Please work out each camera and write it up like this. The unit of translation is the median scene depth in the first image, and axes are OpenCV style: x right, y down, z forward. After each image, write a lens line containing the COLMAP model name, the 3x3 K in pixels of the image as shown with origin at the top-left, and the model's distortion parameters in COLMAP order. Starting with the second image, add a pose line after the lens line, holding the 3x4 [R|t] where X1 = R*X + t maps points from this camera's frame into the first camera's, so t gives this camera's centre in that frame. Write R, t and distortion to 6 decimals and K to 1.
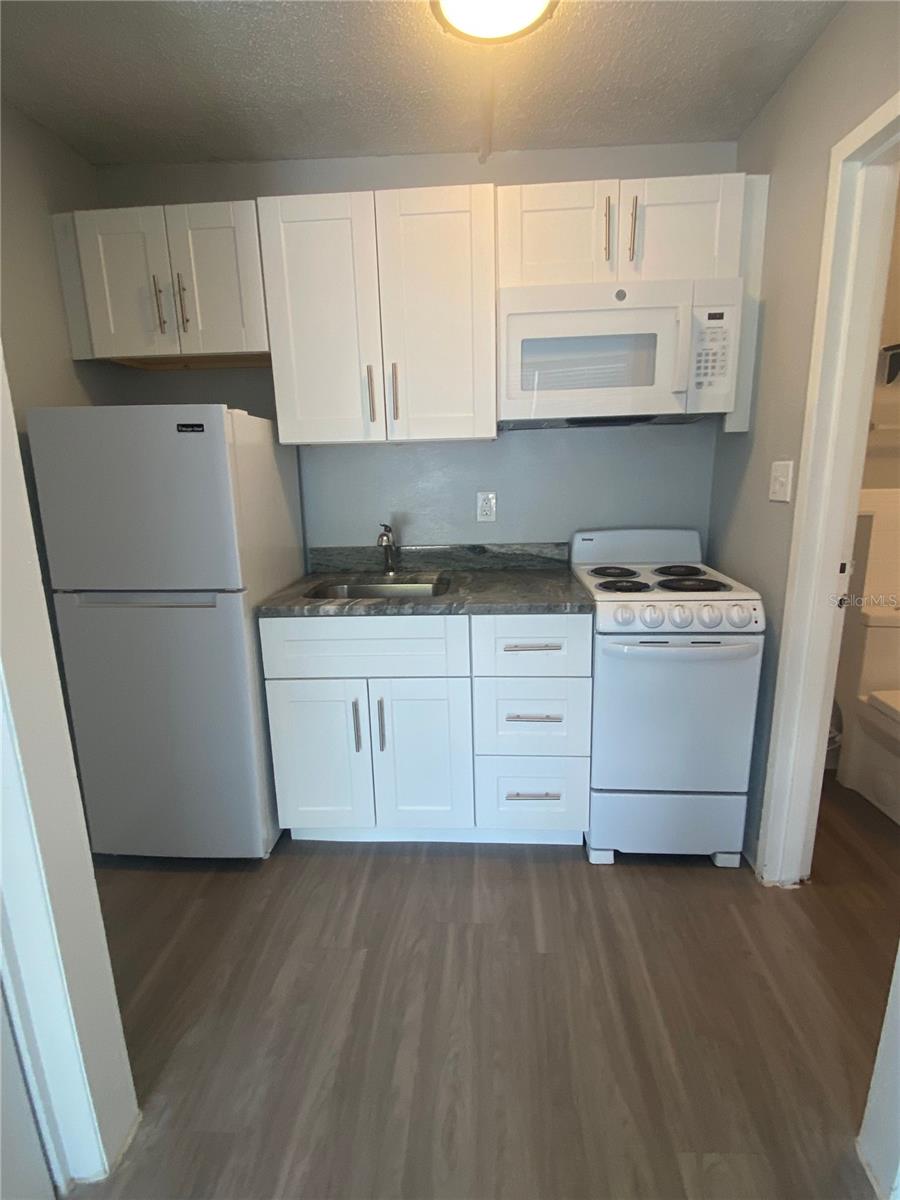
lens RADIAL K [[608.0, 0, 450.0], [0, 608.0, 600.0], [0, 0, 1]] dist [0.046631, -0.098572]
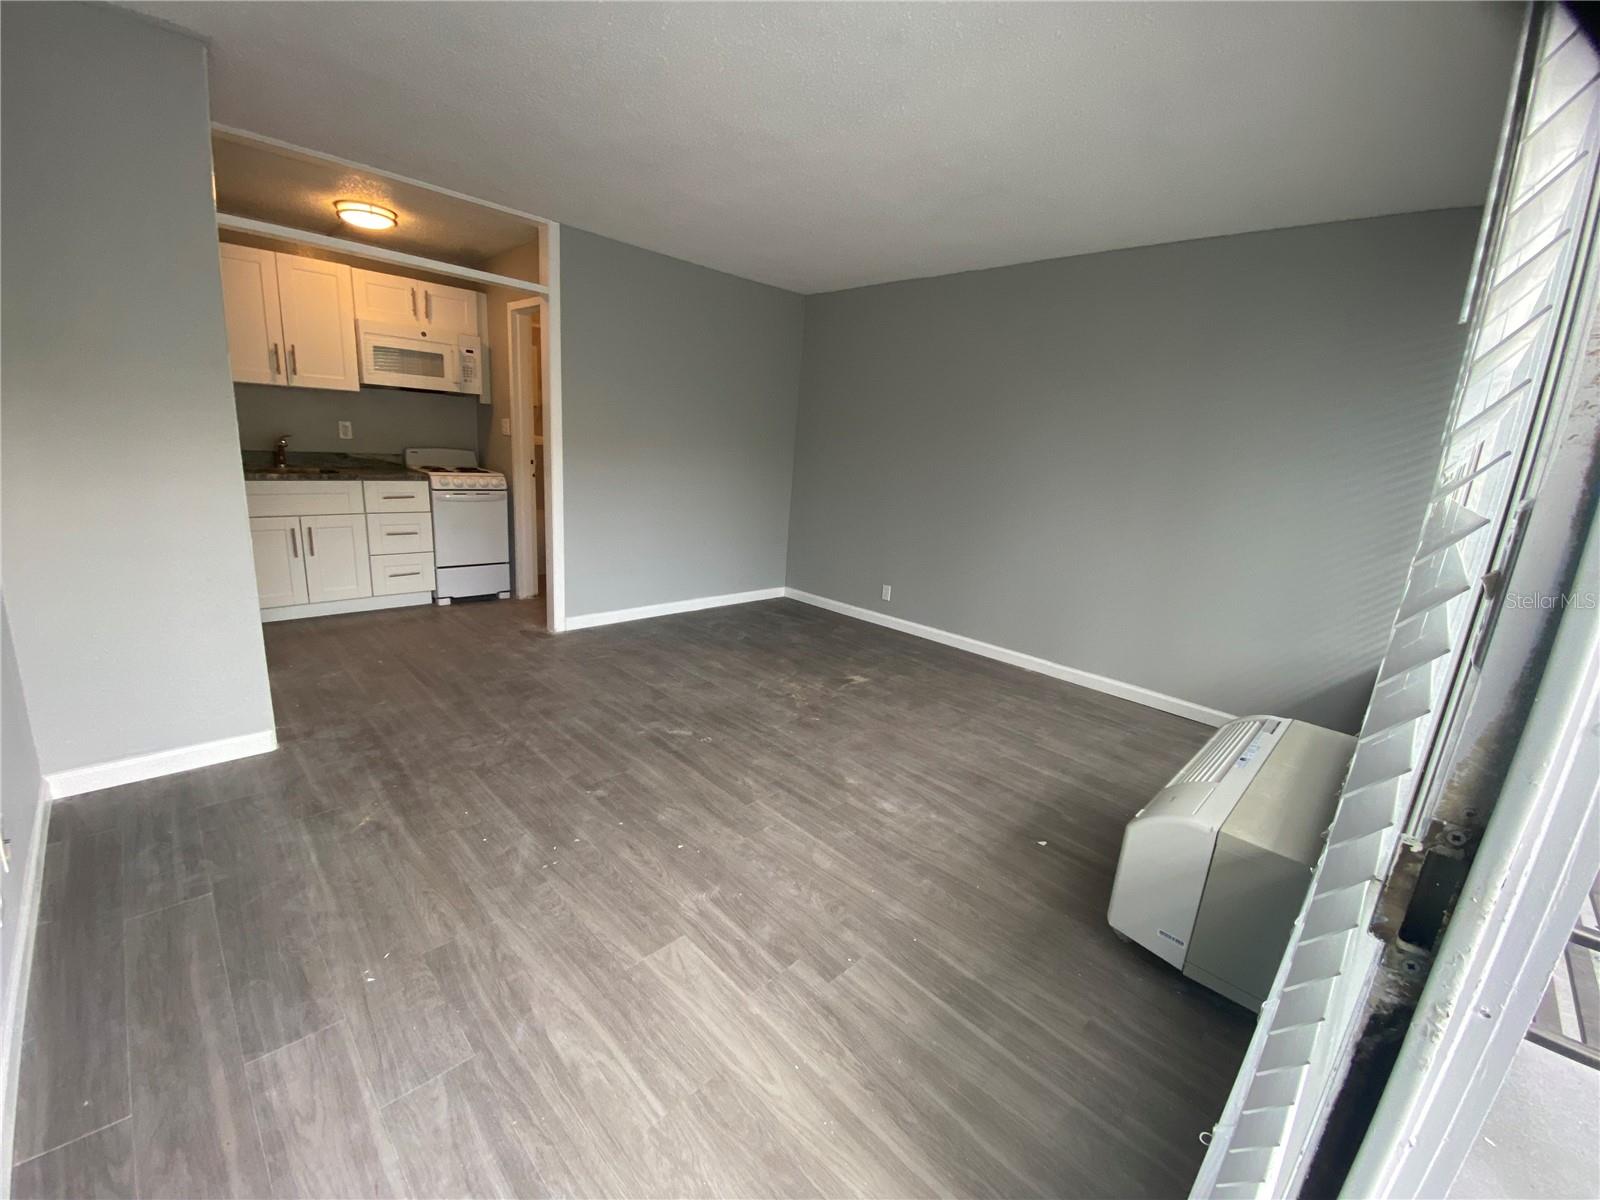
lens RADIAL K [[684.0, 0, 800.0], [0, 684.0, 600.0], [0, 0, 1]] dist [0.000787, -0.000115]
pose [[0.654692, -0.099446, 0.749326, -0.735590], [0.102752, 0.993815, 0.042119, 0.457668], [-0.748880, 0.049420, 0.660861, -1.508507]]
